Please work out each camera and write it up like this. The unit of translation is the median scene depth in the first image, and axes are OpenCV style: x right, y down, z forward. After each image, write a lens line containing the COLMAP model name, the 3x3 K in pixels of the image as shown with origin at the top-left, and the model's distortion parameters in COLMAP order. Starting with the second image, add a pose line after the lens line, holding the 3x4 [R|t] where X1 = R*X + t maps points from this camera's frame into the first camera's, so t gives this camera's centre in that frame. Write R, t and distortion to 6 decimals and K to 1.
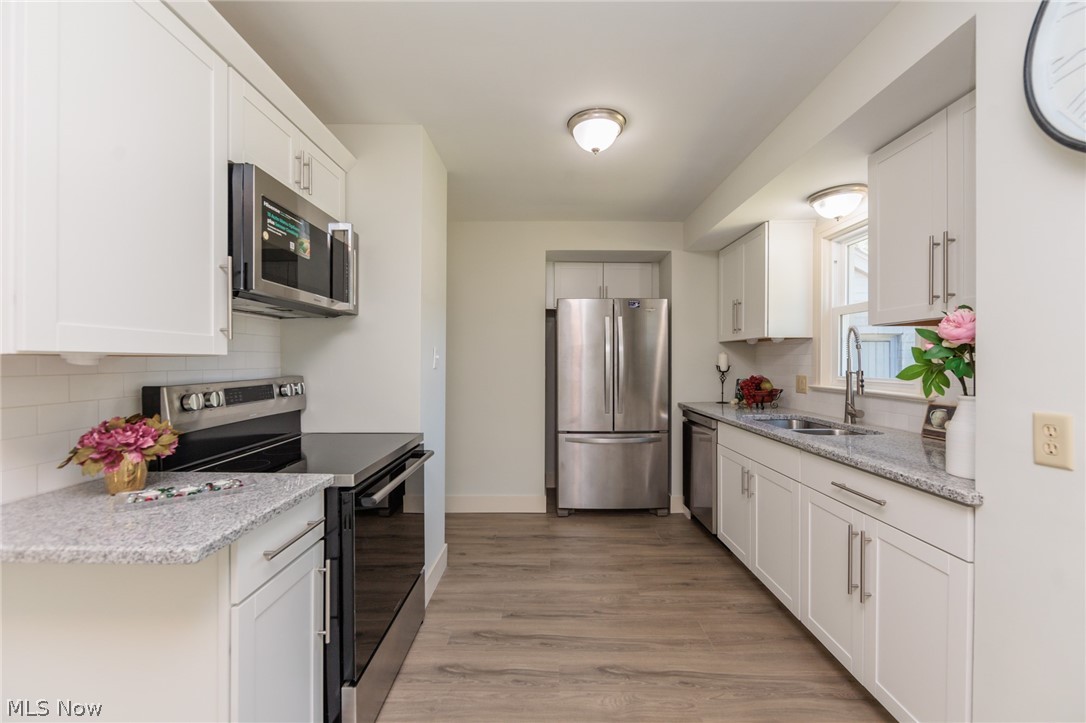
lens RADIAL K [[425.2, 0, 545.1], [0, 425.2, 362.3], [0, 0, 1]] dist [-0.003571, 0.000121]
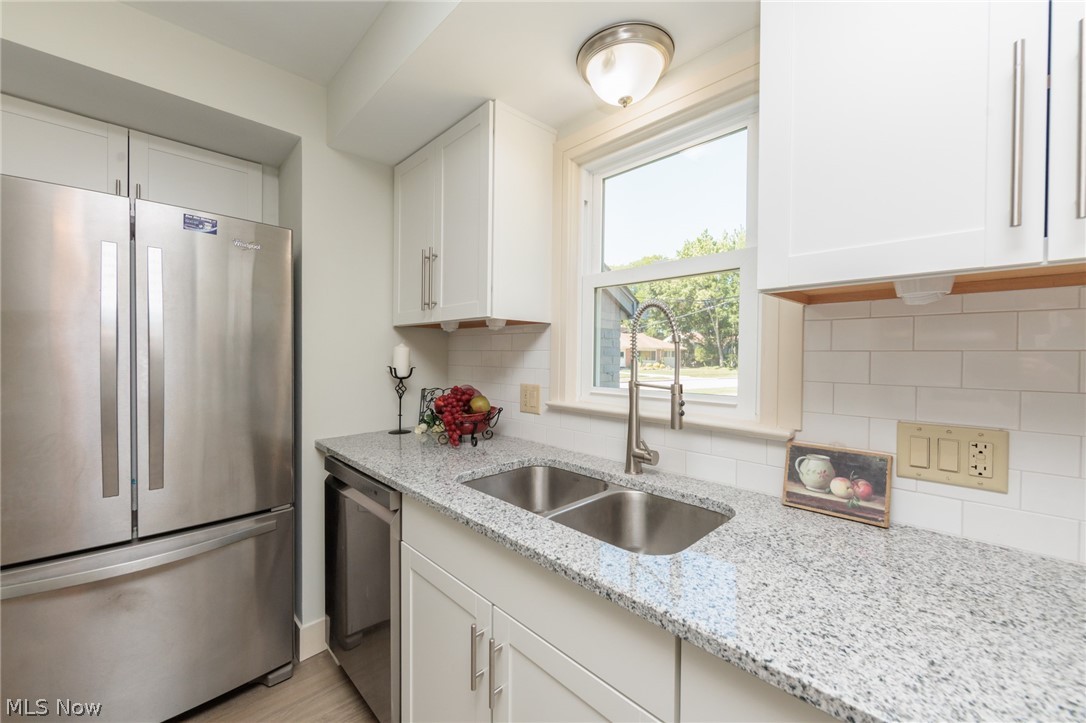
lens RADIAL K [[425.2, 0, 550.8], [0, 425.2, 362.1], [0, 0, 1]] dist [-0.003571, 0.000121]
pose [[0.709467, -0.005244, 0.704719, 0.258066], [-0.006662, 0.999878, 0.014148, -0.014075], [-0.704707, -0.014733, 0.709345, 0.735759]]
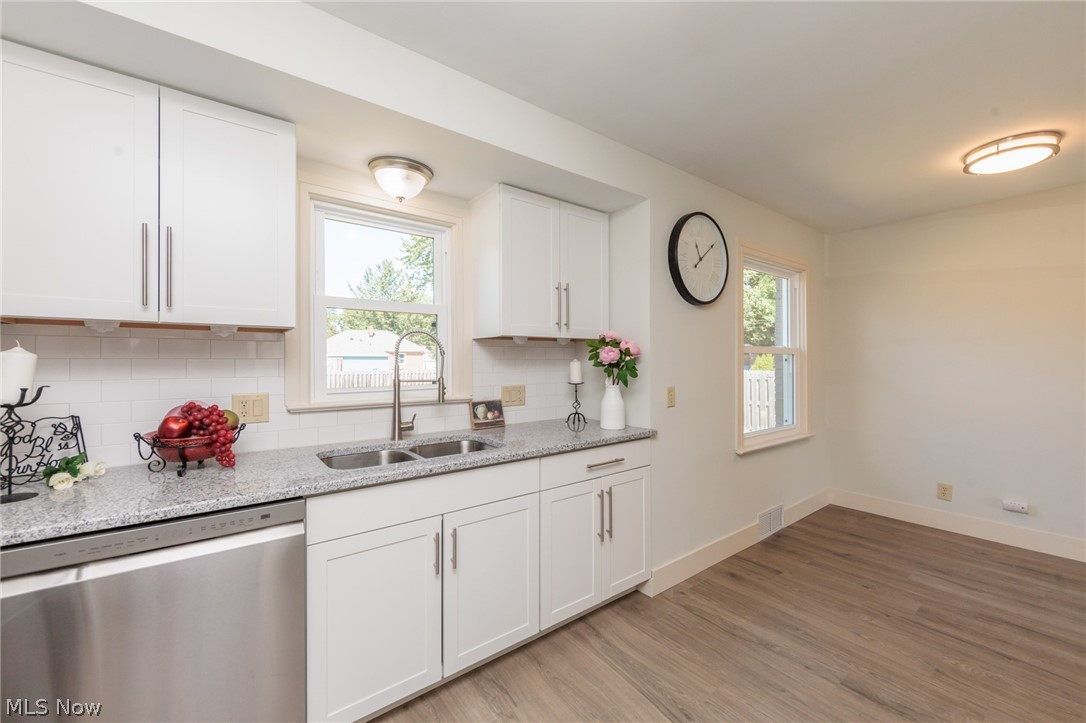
lens RADIAL K [[425.2, 0, 543.3], [0, 425.2, 362.2], [0, 0, 1]] dist [-0.003571, 0.000121]
pose [[-0.613881, -0.000316, 0.789399, -0.161893], [0.004425, 0.999983, 0.003842, -0.018592], [-0.789387, 0.005852, -0.613869, 1.409680]]
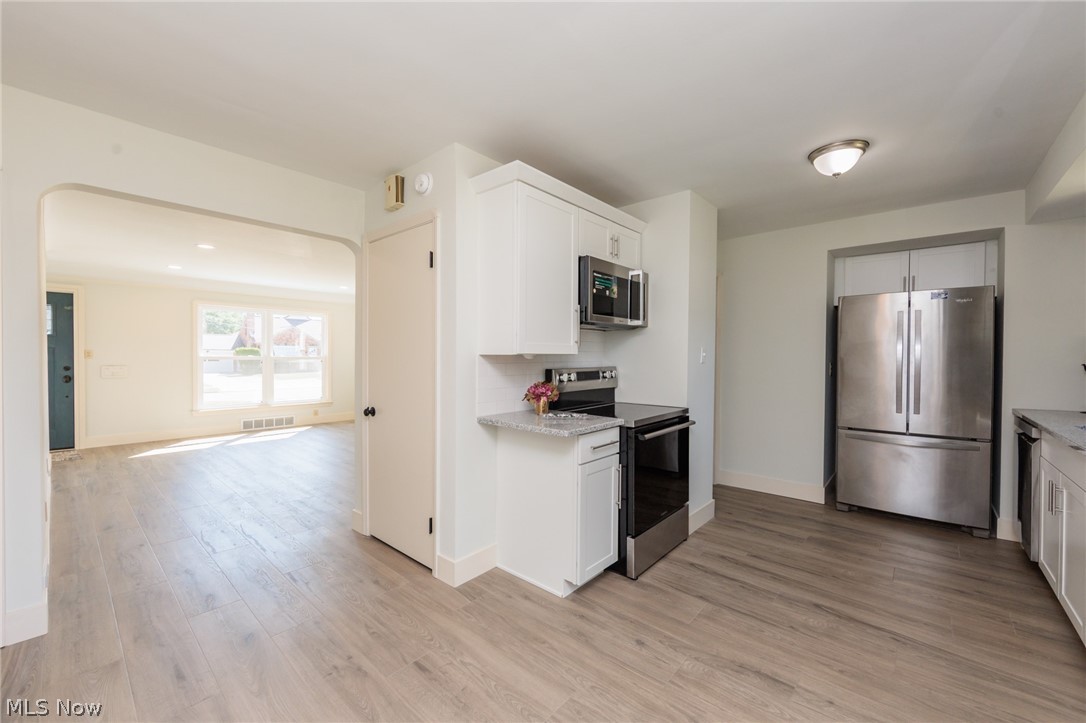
lens RADIAL K [[425.2, 0, 547.9], [0, 425.2, 361.9], [0, 0, 1]] dist [-0.003571, 0.000121]
pose [[0.756552, 0.011437, -0.653833, 0.277642], [-0.005047, 0.999919, 0.011650, -0.002479], [0.653914, -0.005514, 0.756549, -0.371592]]
